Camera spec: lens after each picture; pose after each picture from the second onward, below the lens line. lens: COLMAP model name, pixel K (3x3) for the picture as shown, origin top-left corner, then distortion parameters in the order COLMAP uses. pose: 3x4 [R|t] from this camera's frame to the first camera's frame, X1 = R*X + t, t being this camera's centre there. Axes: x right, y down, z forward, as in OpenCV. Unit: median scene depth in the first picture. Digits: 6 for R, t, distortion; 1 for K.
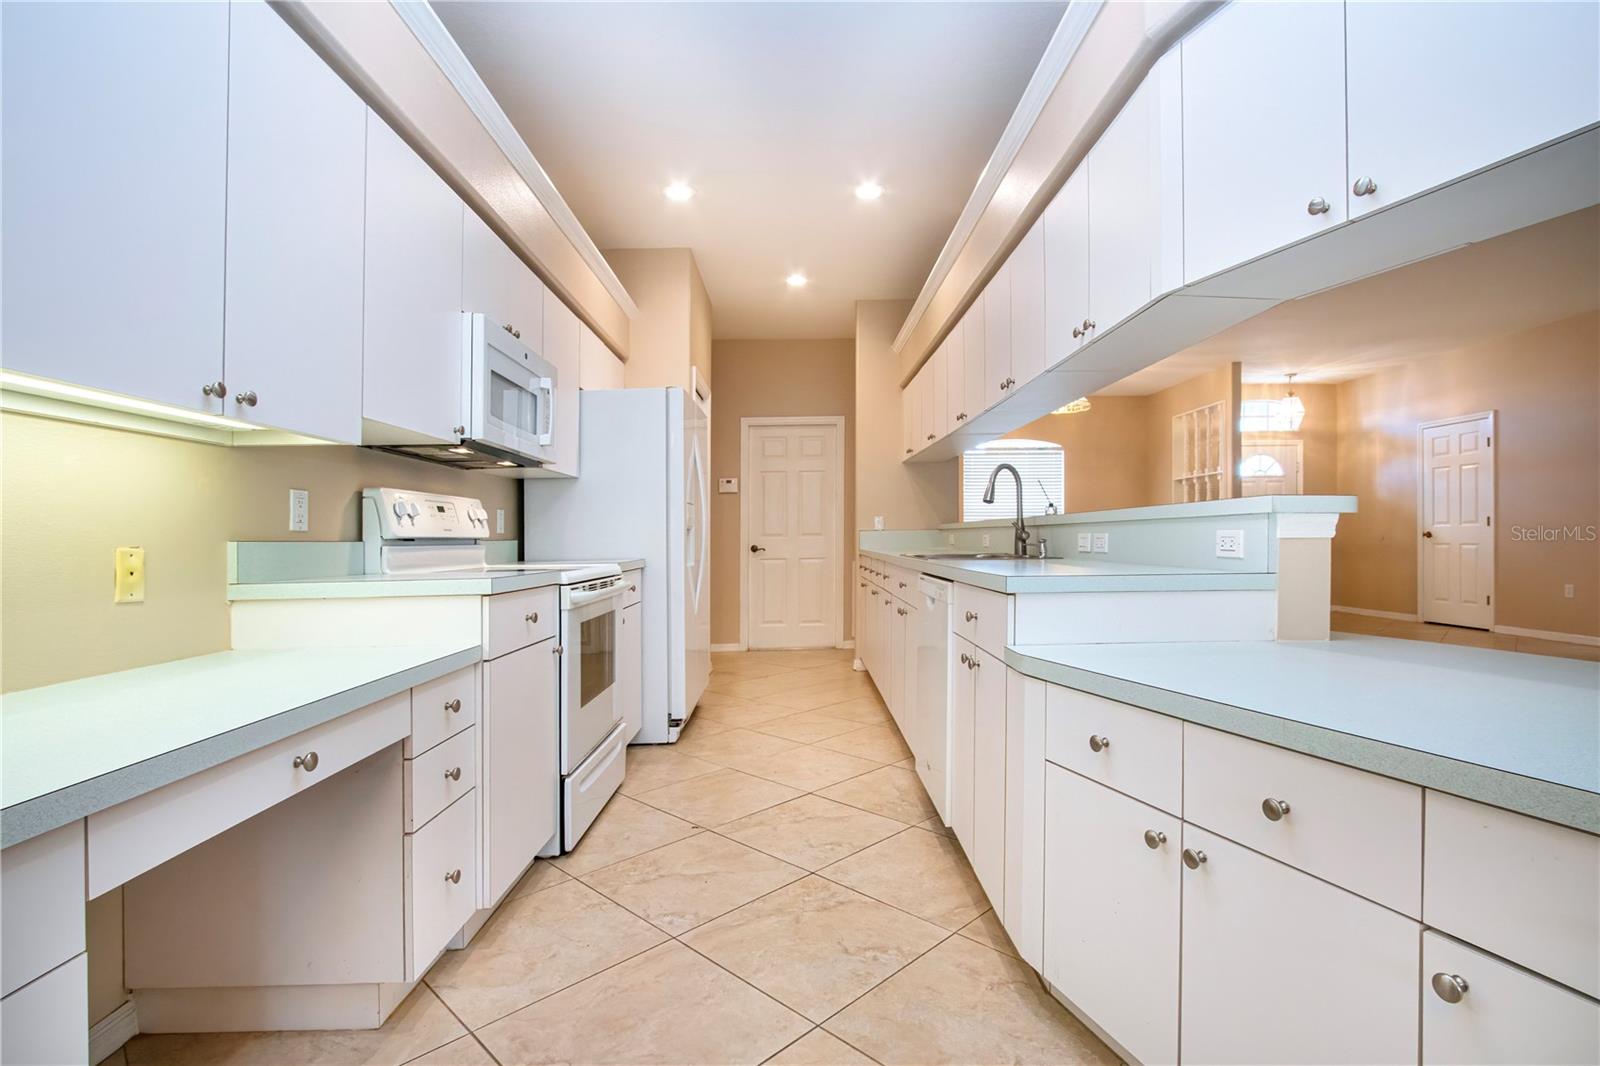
lens RADIAL K [[786.8, 0, 842.6], [0, 786.8, 554.5], [0, 0, 1]] dist [-0.011708, 0.004507]
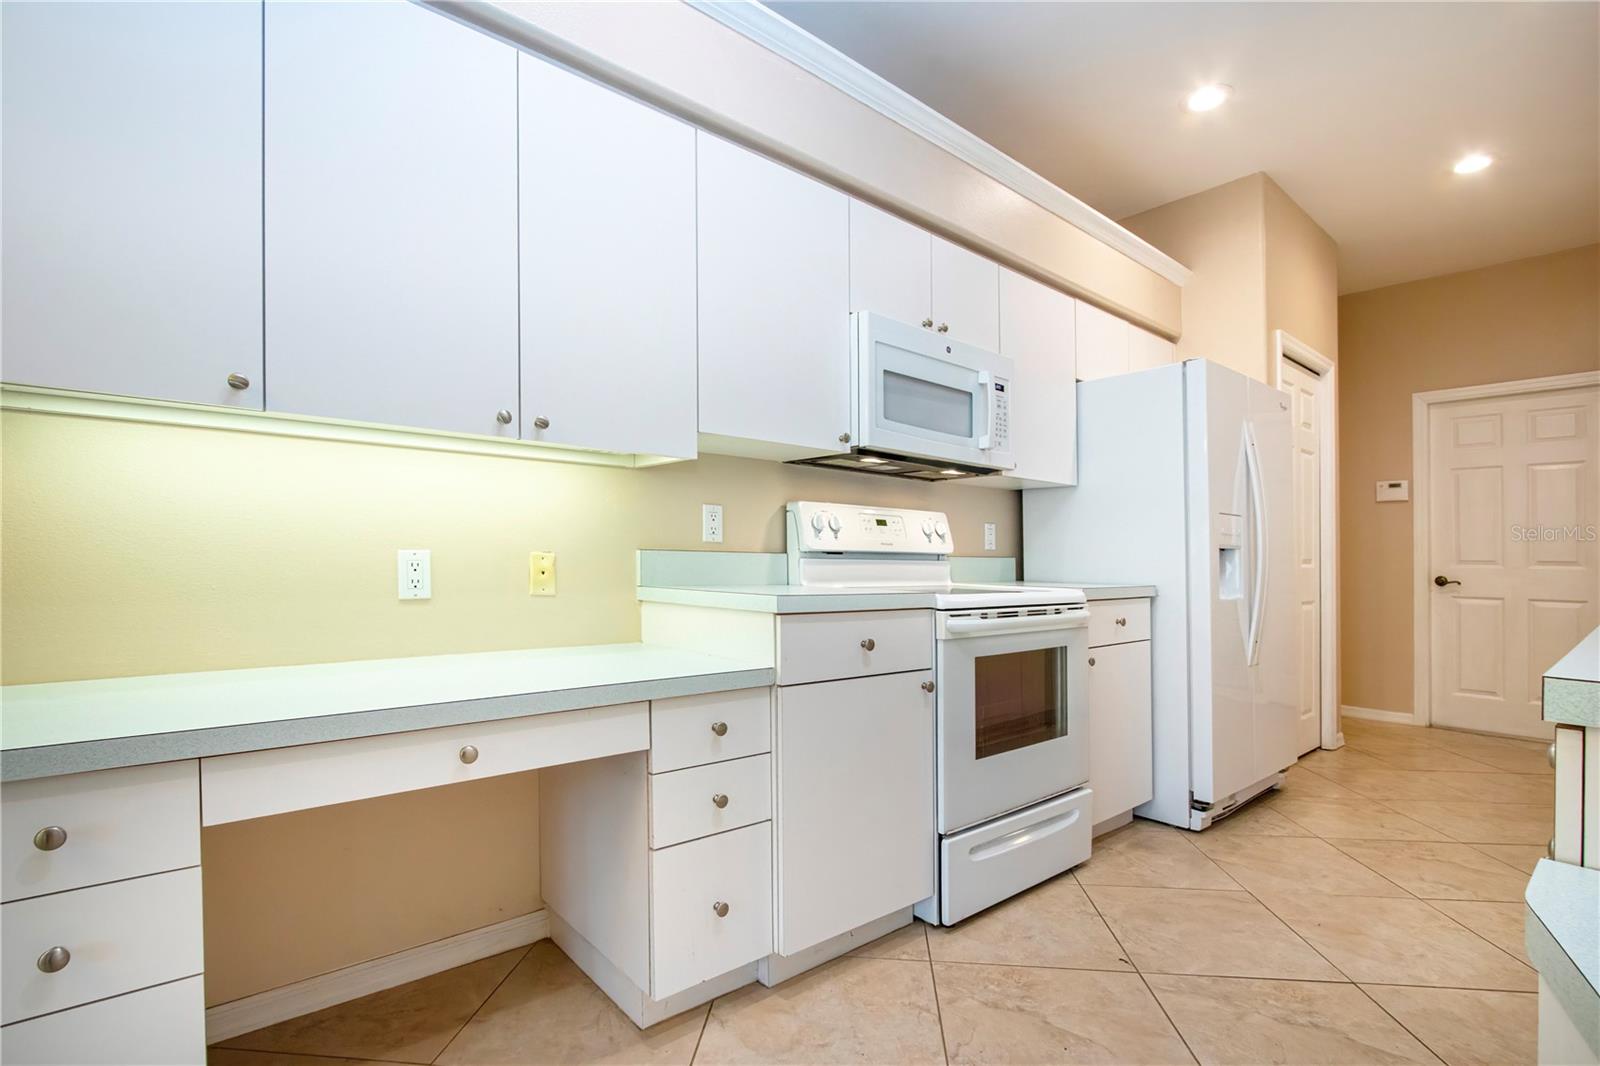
lens RADIAL K [[786.8, 0, 778.1], [0, 786.8, 549.6], [0, 0, 1]] dist [-0.011708, 0.004507]
pose [[0.608754, 0.020740, -0.793088, 0.190286], [-0.043632, 0.999021, -0.007365, -0.011548], [0.792158, 0.039087, 0.609063, 0.306475]]
